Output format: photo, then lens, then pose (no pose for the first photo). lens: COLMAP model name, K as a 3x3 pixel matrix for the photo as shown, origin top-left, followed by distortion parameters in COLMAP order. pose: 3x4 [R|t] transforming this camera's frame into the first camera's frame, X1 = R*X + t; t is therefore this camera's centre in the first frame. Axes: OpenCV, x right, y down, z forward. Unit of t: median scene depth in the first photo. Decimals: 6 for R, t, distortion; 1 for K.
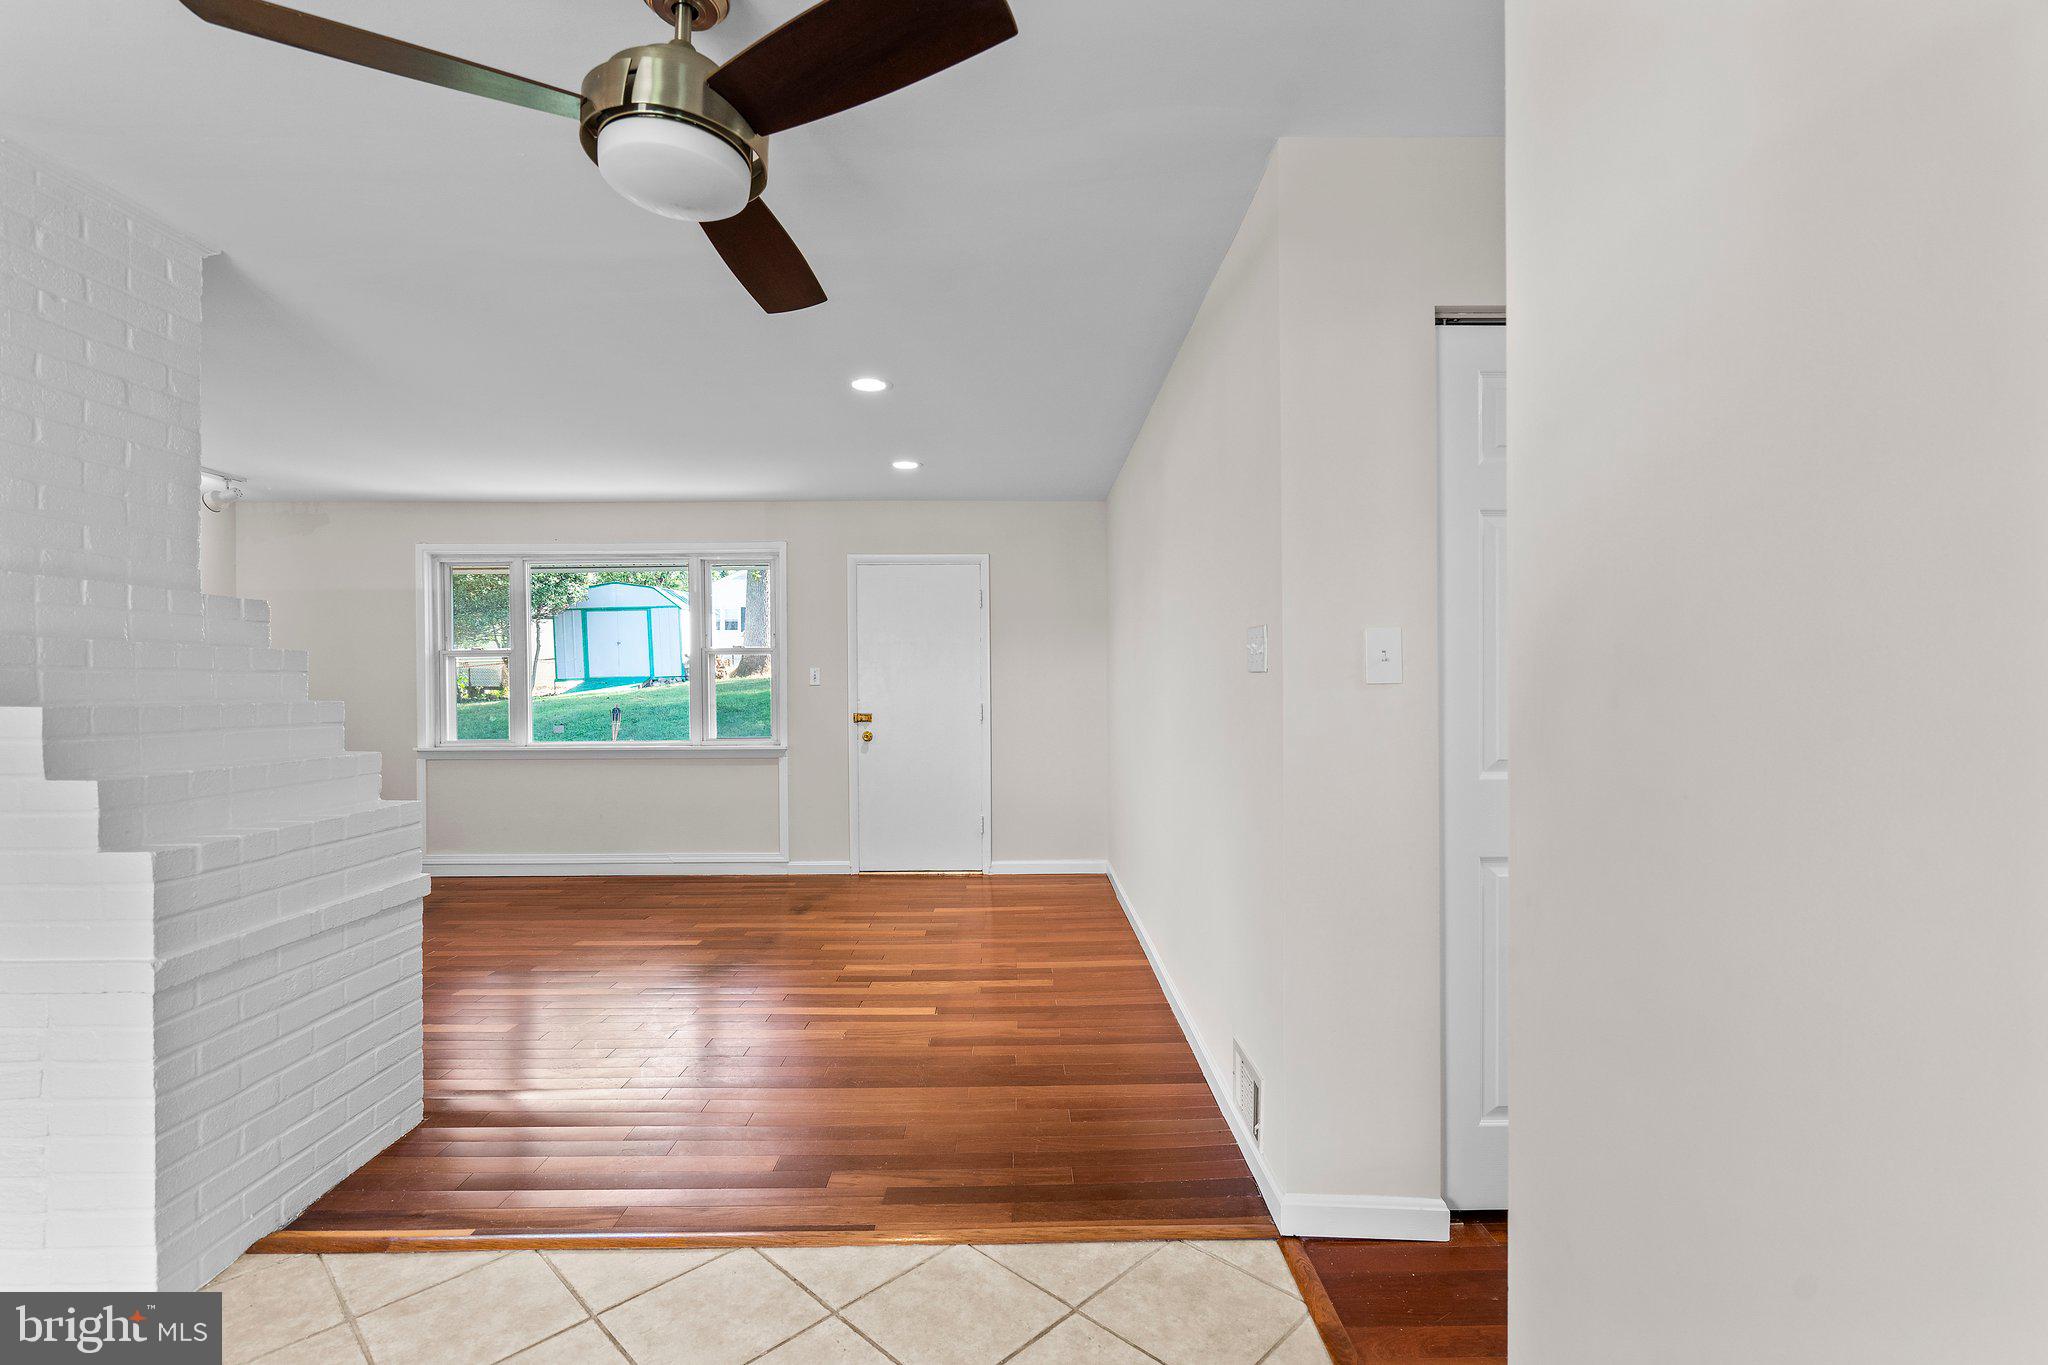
lens RADIAL K [[945.0, 0, 1031.3], [0, 945.0, 695.5], [0, 0, 1]] dist [-0.003251, 0.000969]
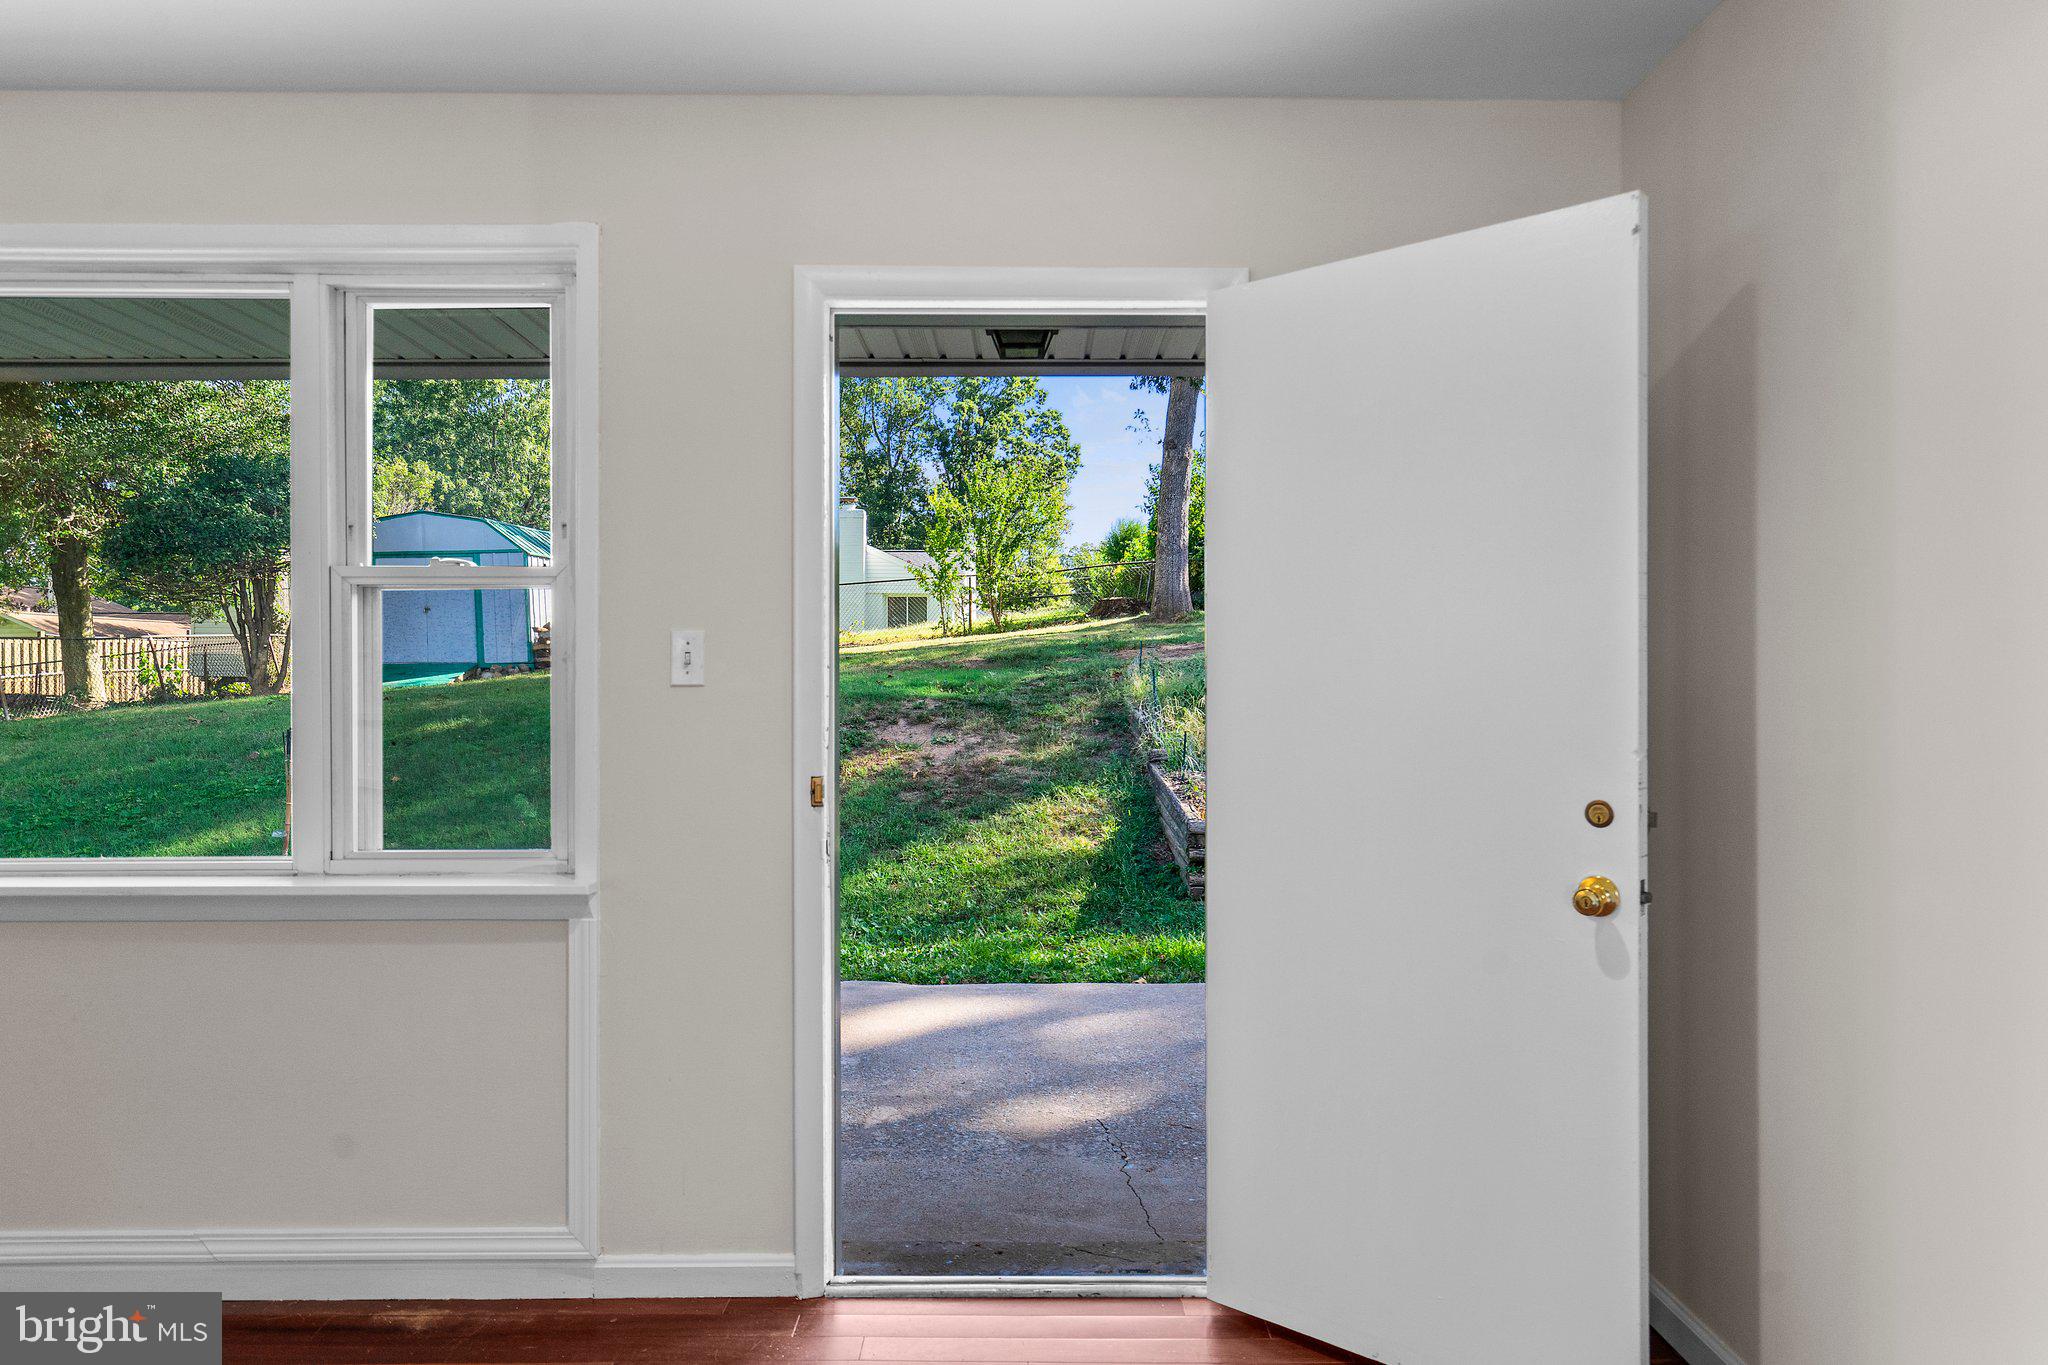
lens RADIAL K [[1265.5, 0, 1029.1], [0, 1265.5, 678.2], [0, 0, 1]] dist [0.006792, 0.001070]
pose [[0.999958, 0.005001, -0.007653, -0.114224], [-0.005087, 0.999924, -0.011207, -0.009241], [0.007597, 0.011246, 0.999908, 0.586092]]
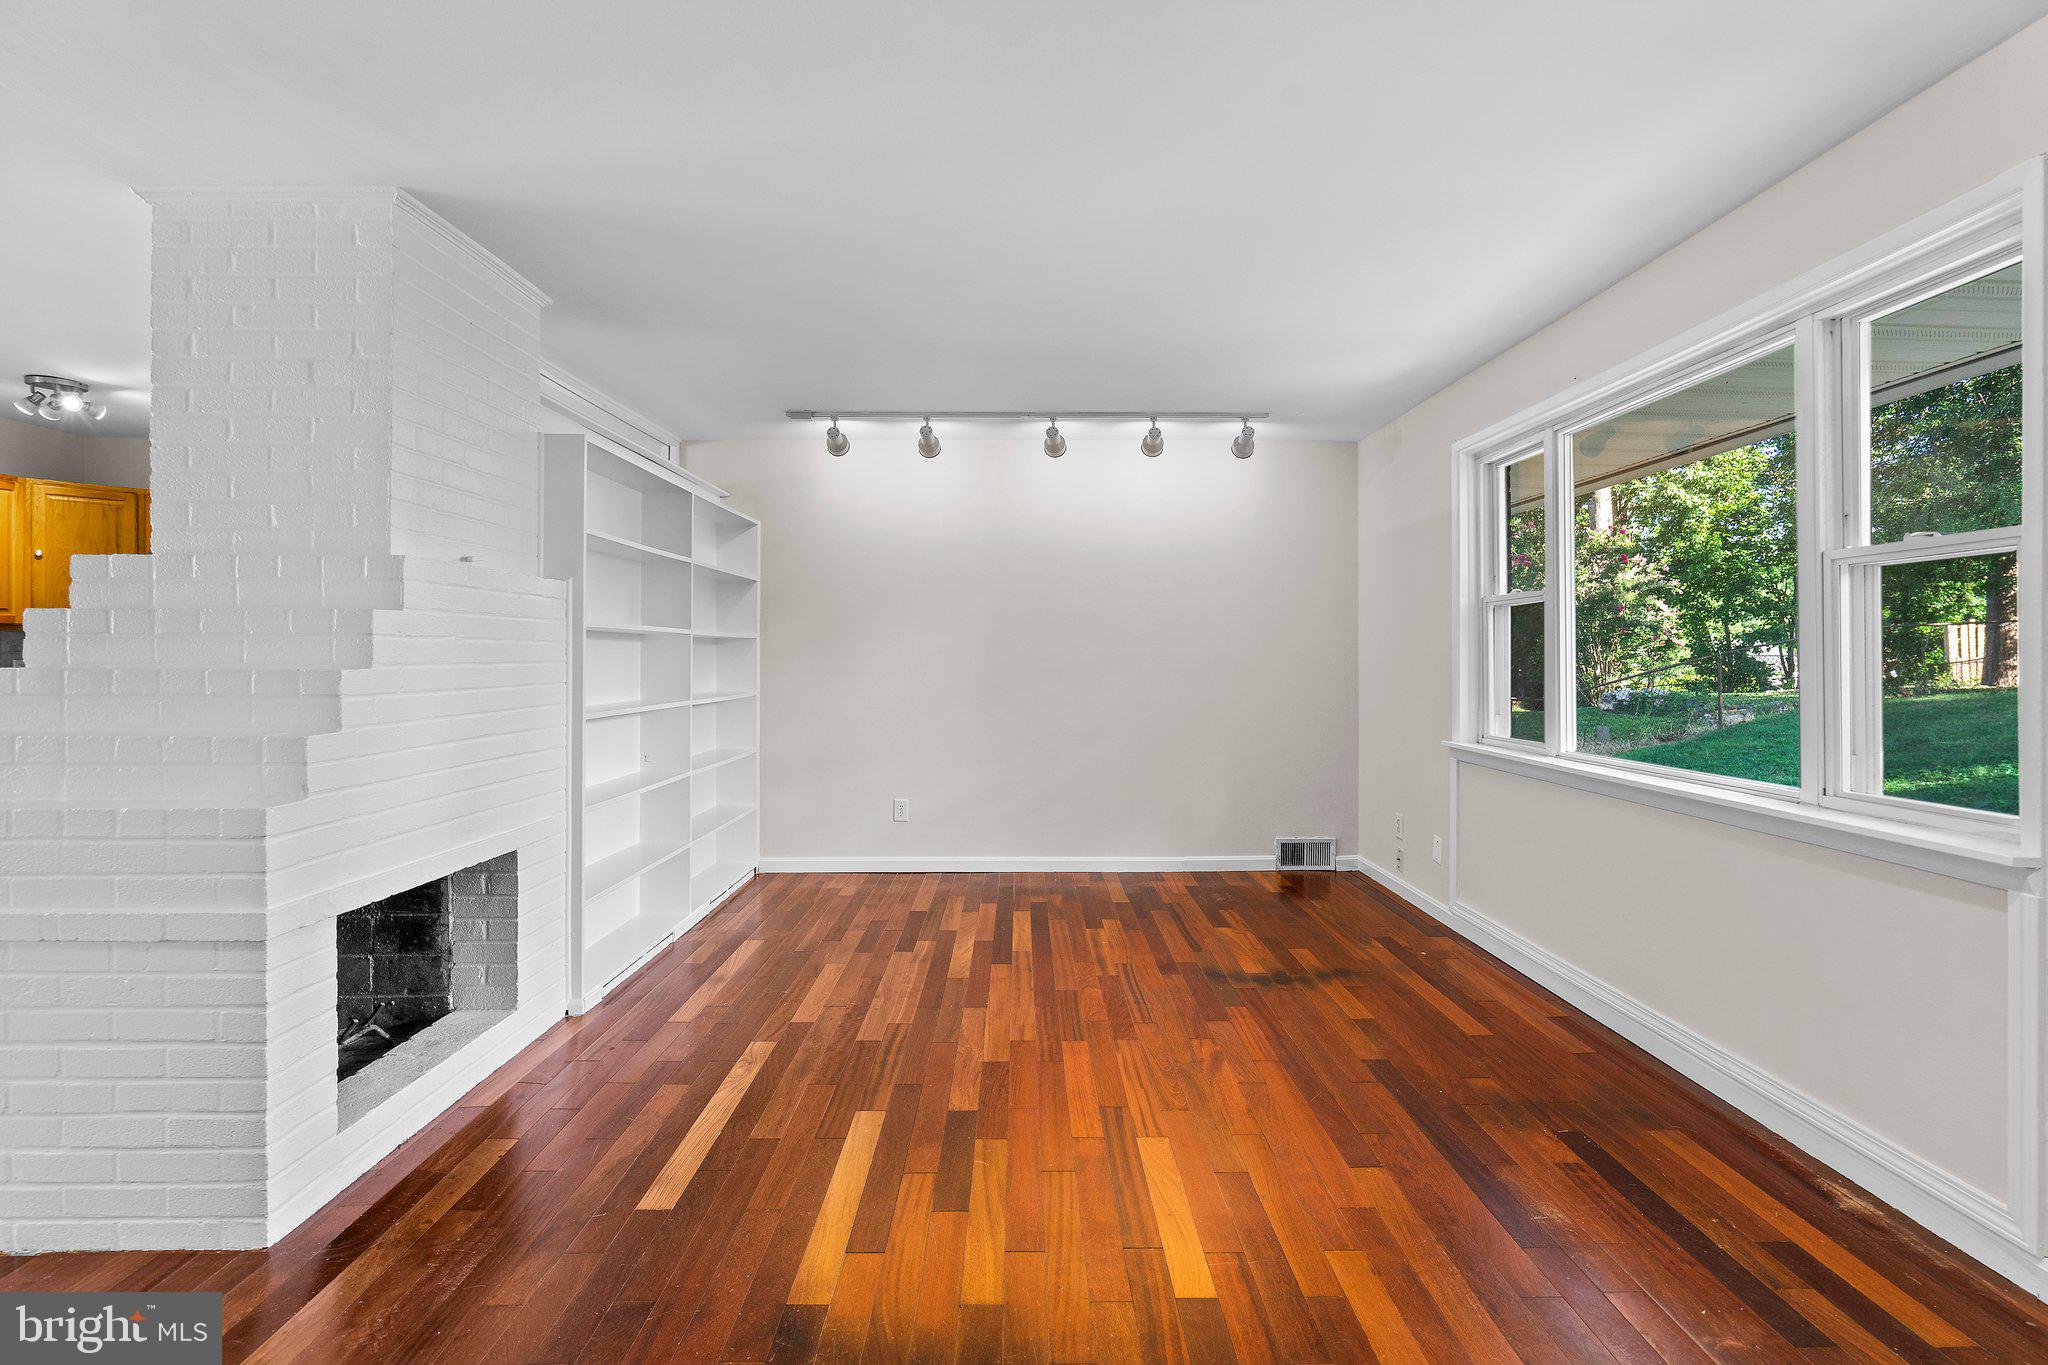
lens RADIAL K [[945.0, 0, 1023.3], [0, 945.0, 654.9], [0, 0, 1]] dist [-0.003251, 0.000969]
pose [[-0.004757, 0.003628, -0.999982, 0.033470], [-0.010089, 0.999942, 0.003676, -0.006707], [0.999938, 0.010107, -0.004720, 0.688246]]
